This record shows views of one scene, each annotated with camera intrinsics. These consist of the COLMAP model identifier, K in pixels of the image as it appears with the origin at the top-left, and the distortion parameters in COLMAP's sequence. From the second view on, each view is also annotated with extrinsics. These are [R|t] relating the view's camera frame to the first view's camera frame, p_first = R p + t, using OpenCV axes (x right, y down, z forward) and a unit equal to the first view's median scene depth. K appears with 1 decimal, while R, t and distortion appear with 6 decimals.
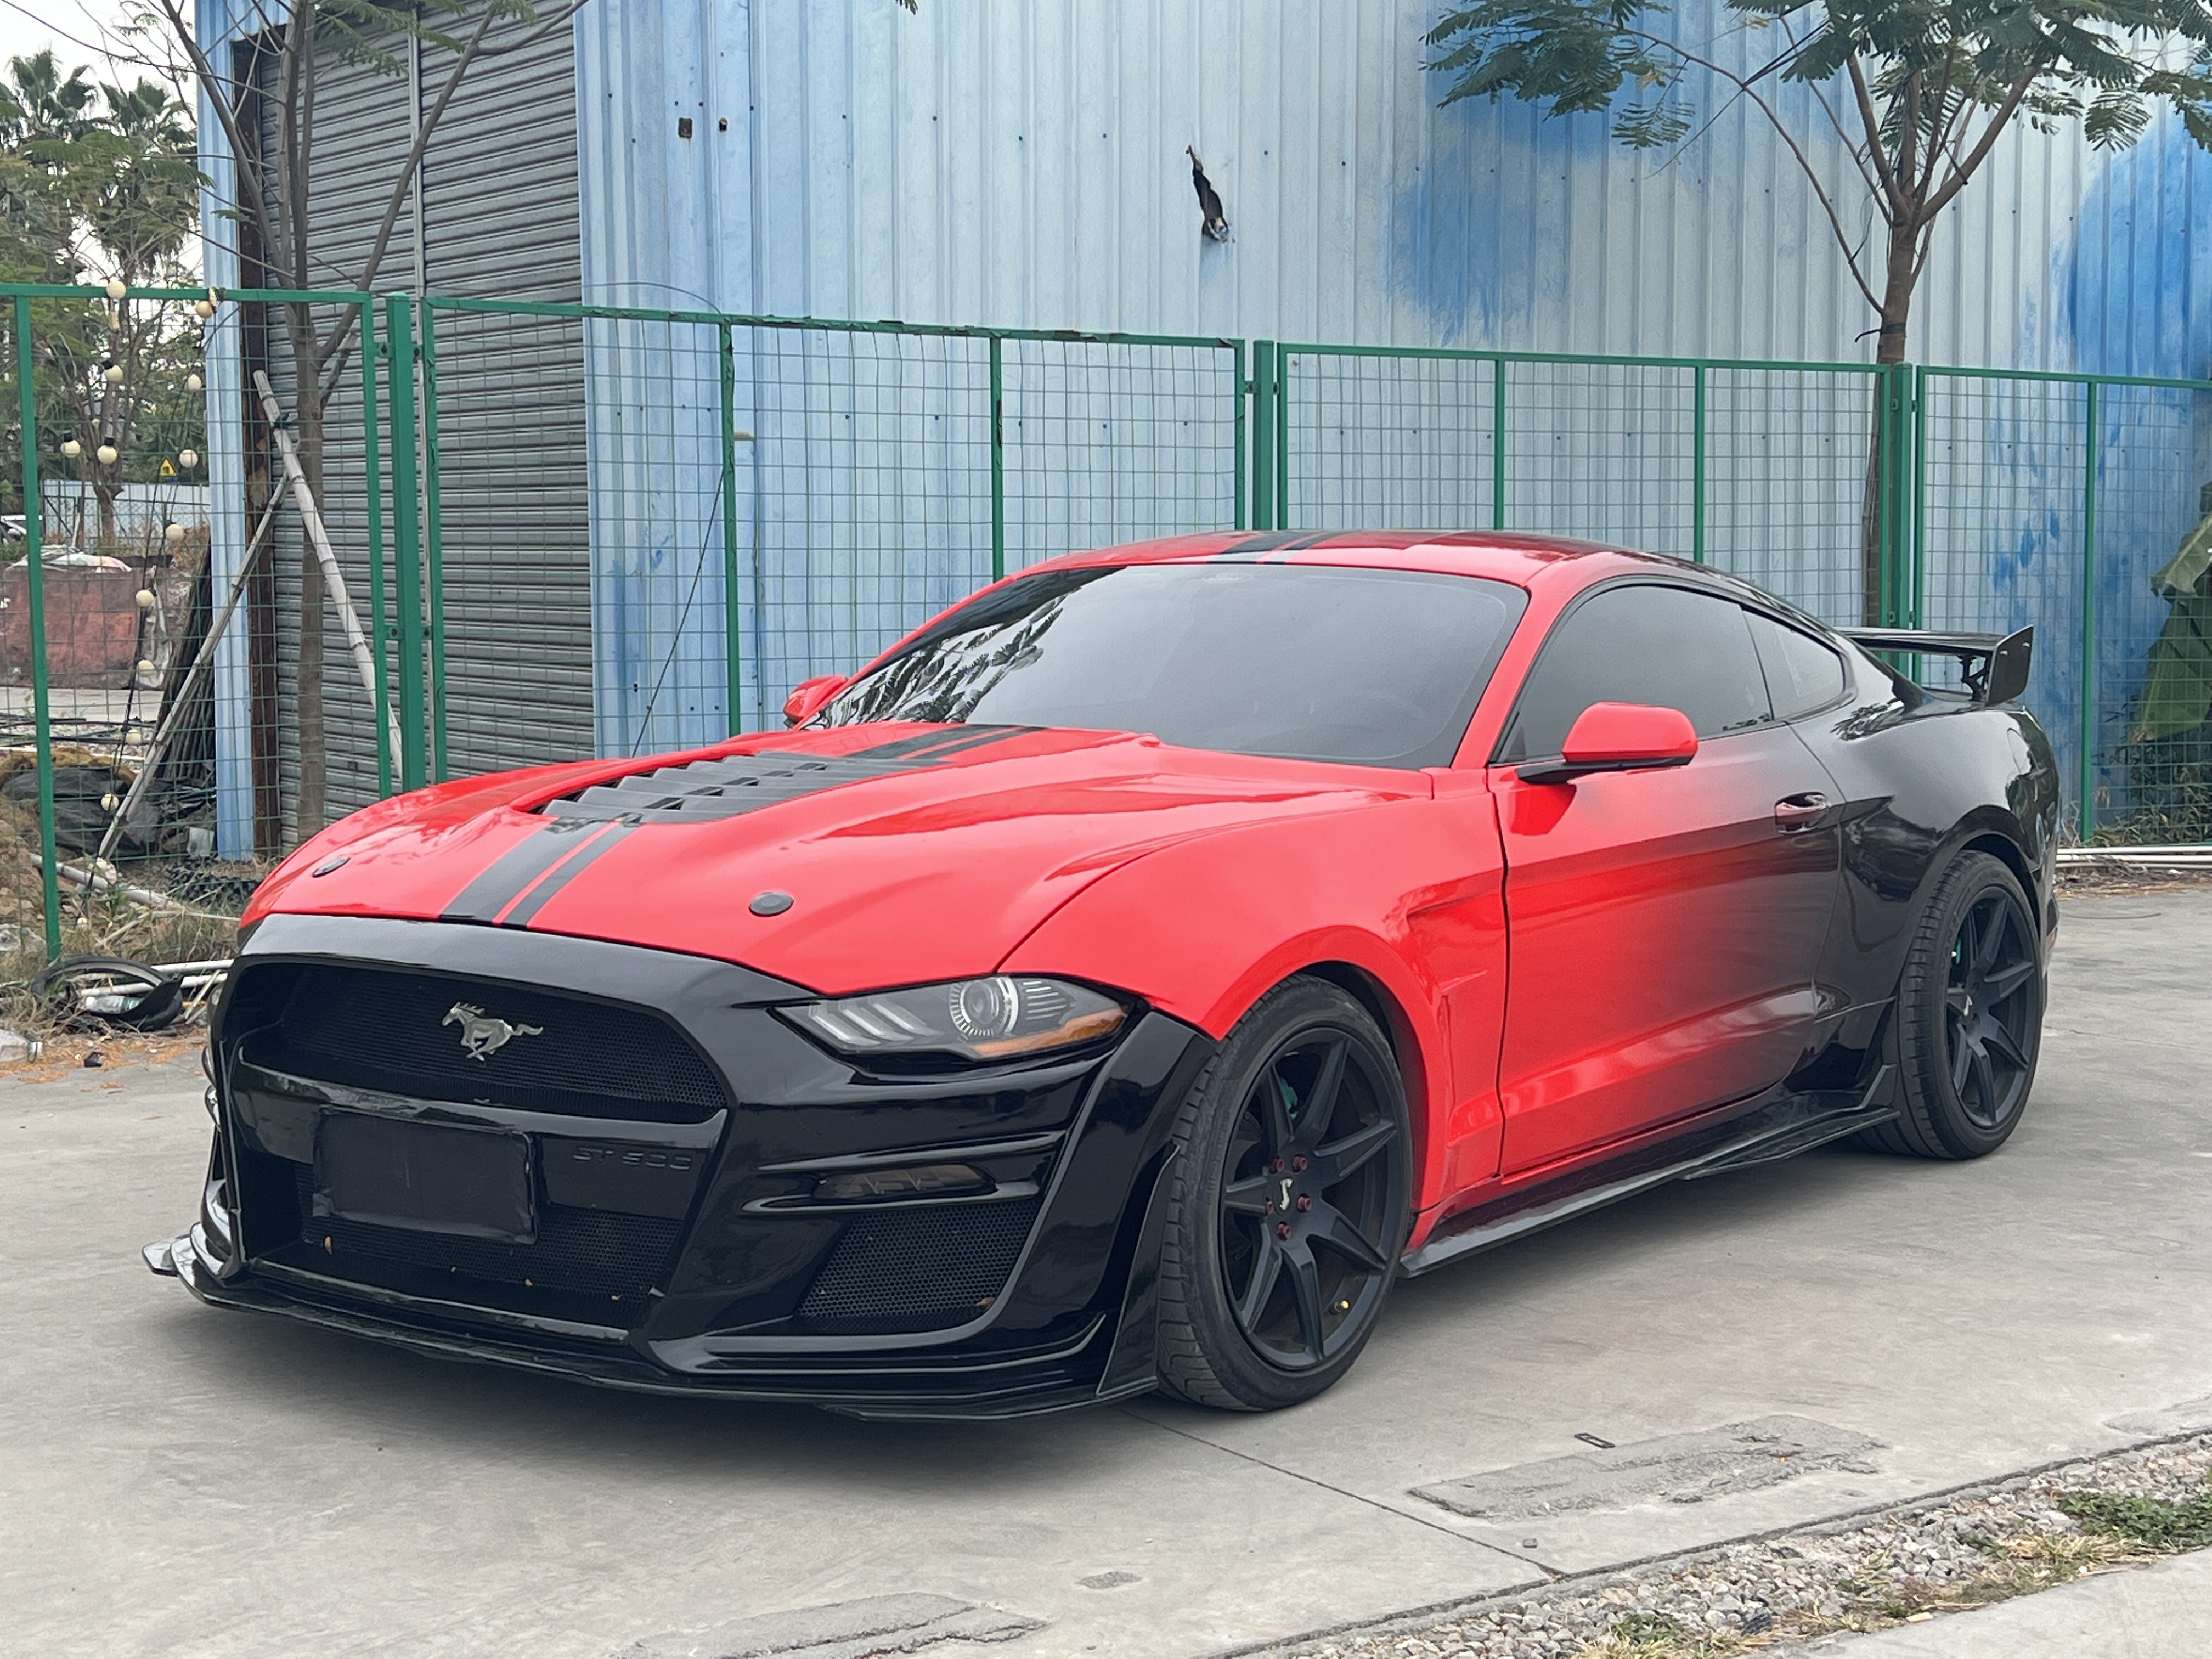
lens RADIAL K [[3406.4, 0, 1106.0], [0, 3406.4, 829.5], [0, 0, 1]] dist [0.107106, 0.016839]
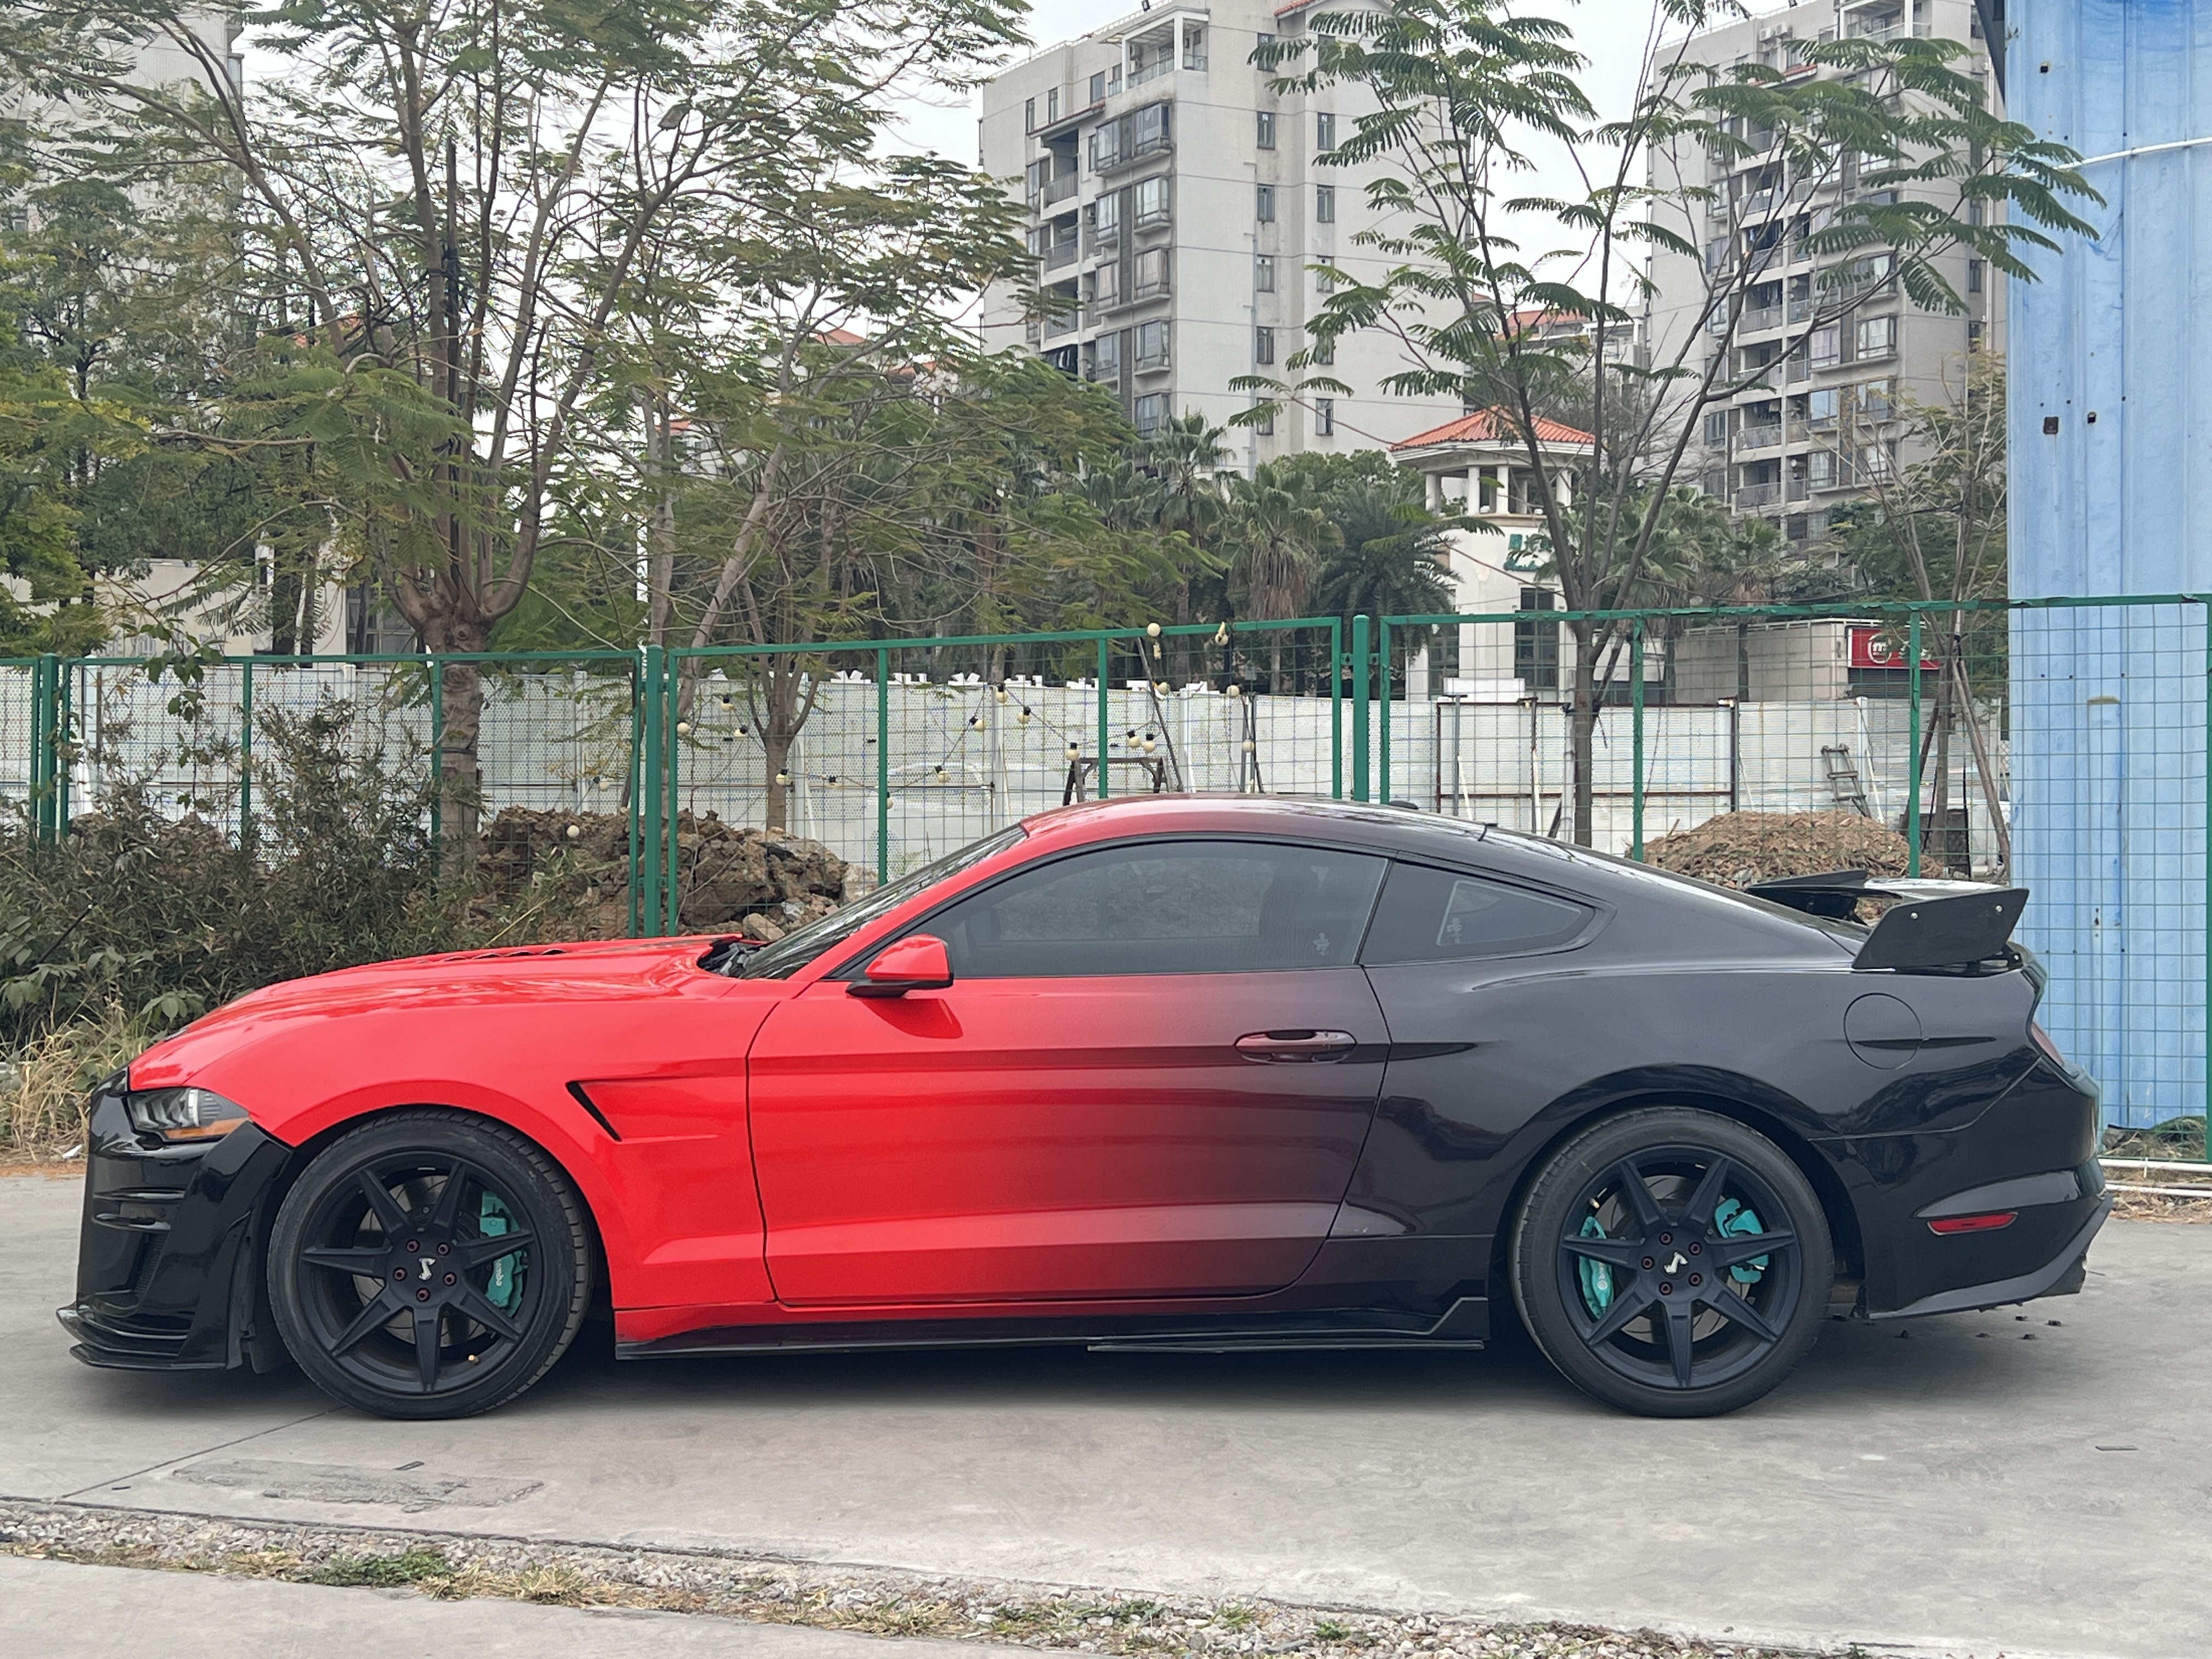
lens RADIAL K [[3118.0, 0, 1106.0], [0, 3118.0, 829.5], [0, 0, 1]] dist [0.017709, 0.034373]
pose [[0.581964, 0.002679, -0.813210, 0.743339], [-0.058769, 0.997518, -0.038771, -0.025862], [0.811089, 0.070354, 0.580677, 0.255792]]
